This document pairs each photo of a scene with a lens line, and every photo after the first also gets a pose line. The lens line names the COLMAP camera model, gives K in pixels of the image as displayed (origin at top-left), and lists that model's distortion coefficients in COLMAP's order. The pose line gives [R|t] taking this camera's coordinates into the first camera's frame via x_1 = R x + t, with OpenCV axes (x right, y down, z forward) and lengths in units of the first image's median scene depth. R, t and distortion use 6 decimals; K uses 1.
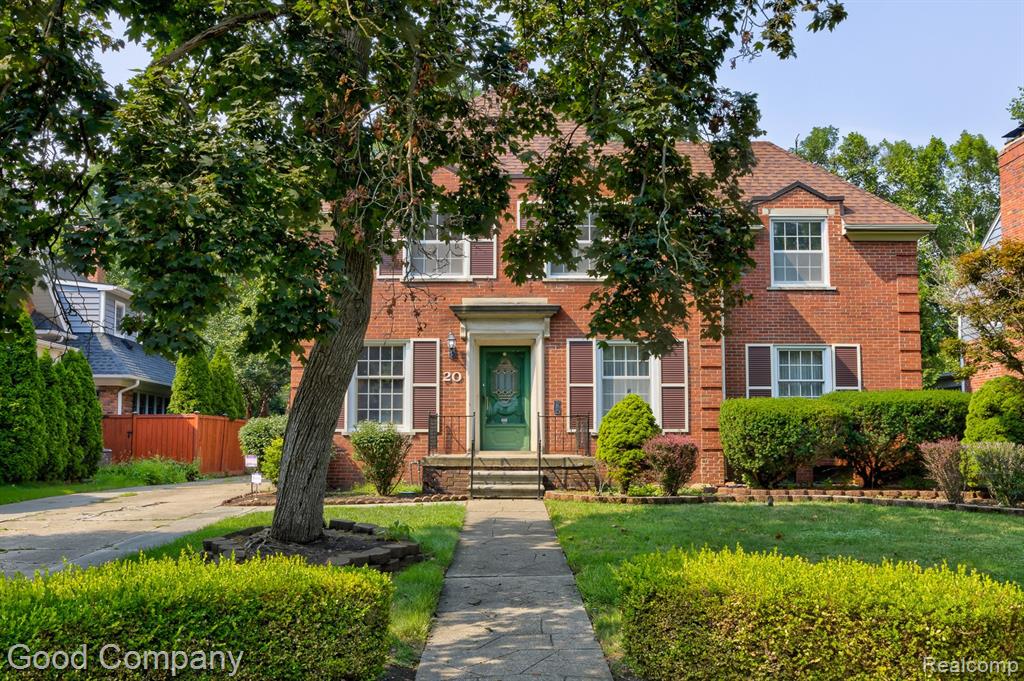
lens RADIAL K [[905.8, 0, 513.7], [0, 905.8, 339.8], [0, 0, 1]] dist [-0.005031, 0.002658]
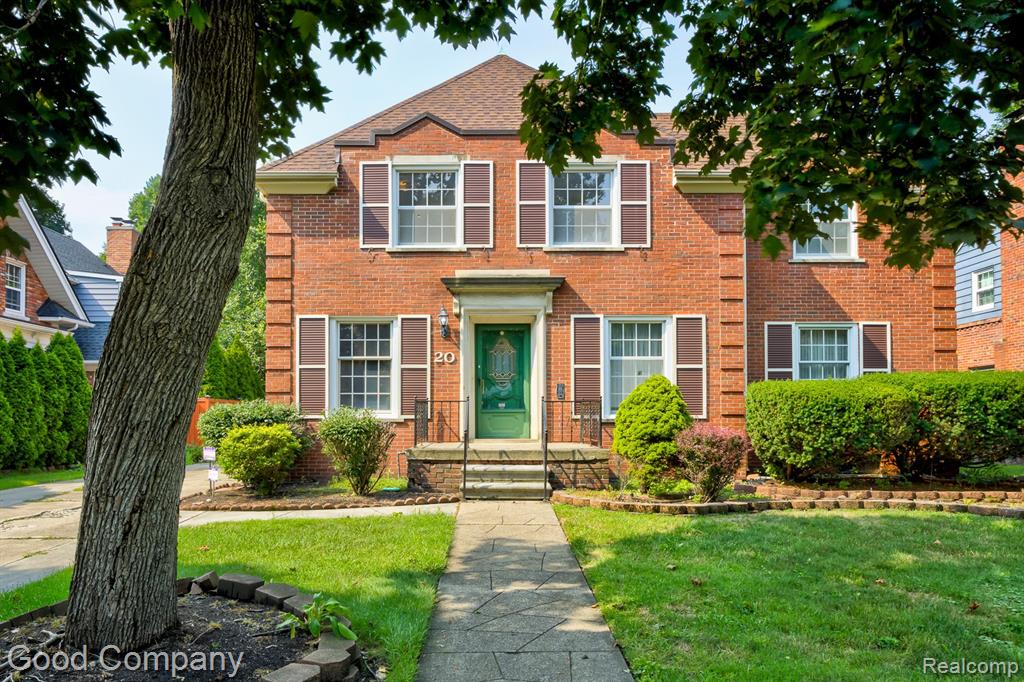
lens RADIAL K [[649.3, 0, 498.7], [0, 649.3, 340.6], [0, 0, 1]] dist [0.000586, -0.002515]
pose [[0.999981, -0.000965, -0.006129, -0.009698], [0.000937, 0.999989, -0.004602, 0.027282], [0.006133, 0.004596, 0.999971, 0.354570]]
